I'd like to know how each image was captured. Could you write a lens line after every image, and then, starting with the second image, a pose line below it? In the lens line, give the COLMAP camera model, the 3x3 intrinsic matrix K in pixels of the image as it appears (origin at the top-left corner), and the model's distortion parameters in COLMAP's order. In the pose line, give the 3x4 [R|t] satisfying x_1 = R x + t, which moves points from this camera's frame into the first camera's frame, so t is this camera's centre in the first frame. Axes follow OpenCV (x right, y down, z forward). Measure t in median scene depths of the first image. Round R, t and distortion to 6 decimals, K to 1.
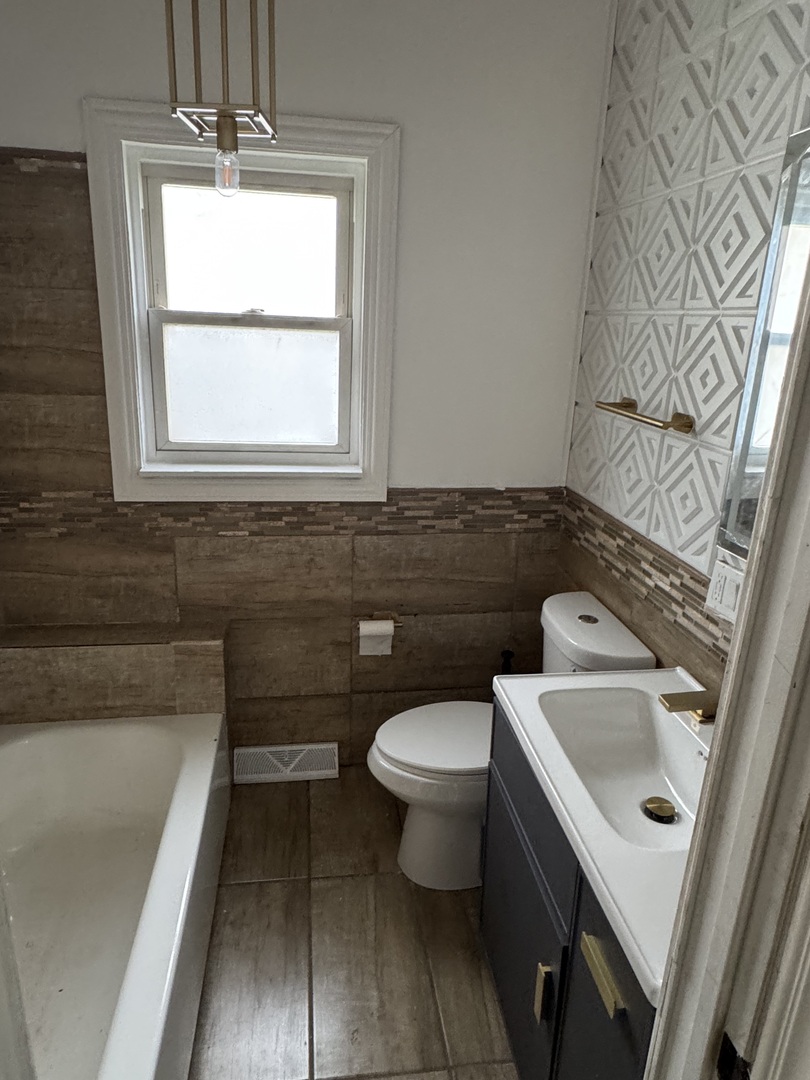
lens RADIAL K [[680.9, 0, 403.2], [0, 680.9, 538.0], [0, 0, 1]] dist [-0.004251, 0.004436]
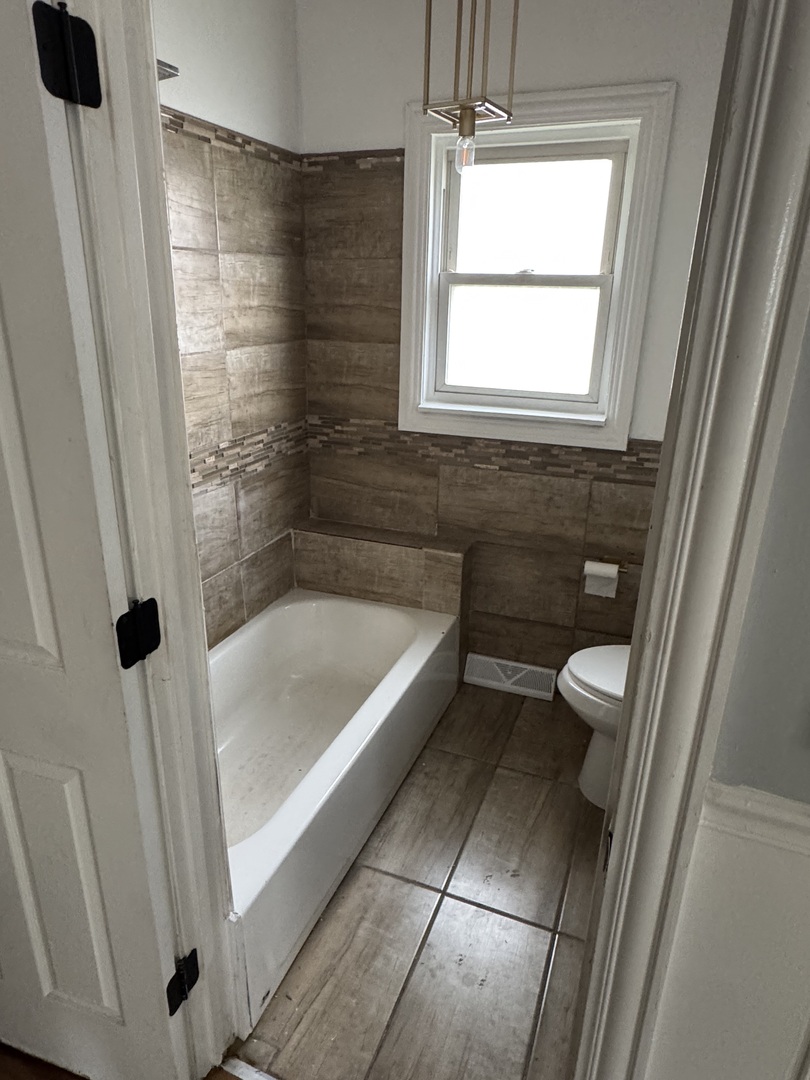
lens RADIAL K [[680.9, 0, 402.4], [0, 680.9, 537.8], [0, 0, 1]] dist [-0.004251, 0.004436]
pose [[0.865432, 0.147298, -0.478885, 0.204531], [-0.130820, 0.989084, 0.067812, 0.054410], [0.483646, 0.003961, 0.875255, -0.088529]]
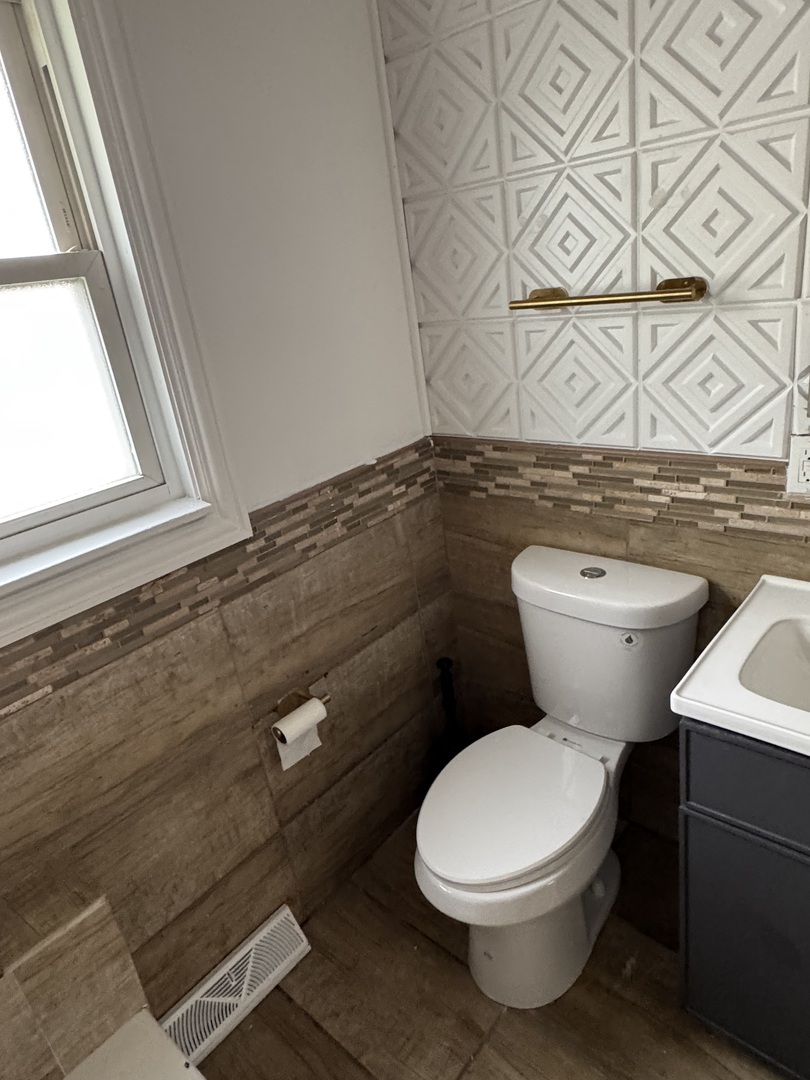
lens RADIAL K [[680.9, 0, 407.7], [0, 680.9, 536.5], [0, 0, 1]] dist [-0.004251, 0.004436]
pose [[0.749703, -0.370005, 0.548672, -0.270227], [0.349873, 0.925356, 0.145962, -0.096977], [-0.561724, 0.082538, 0.823197, 0.409437]]
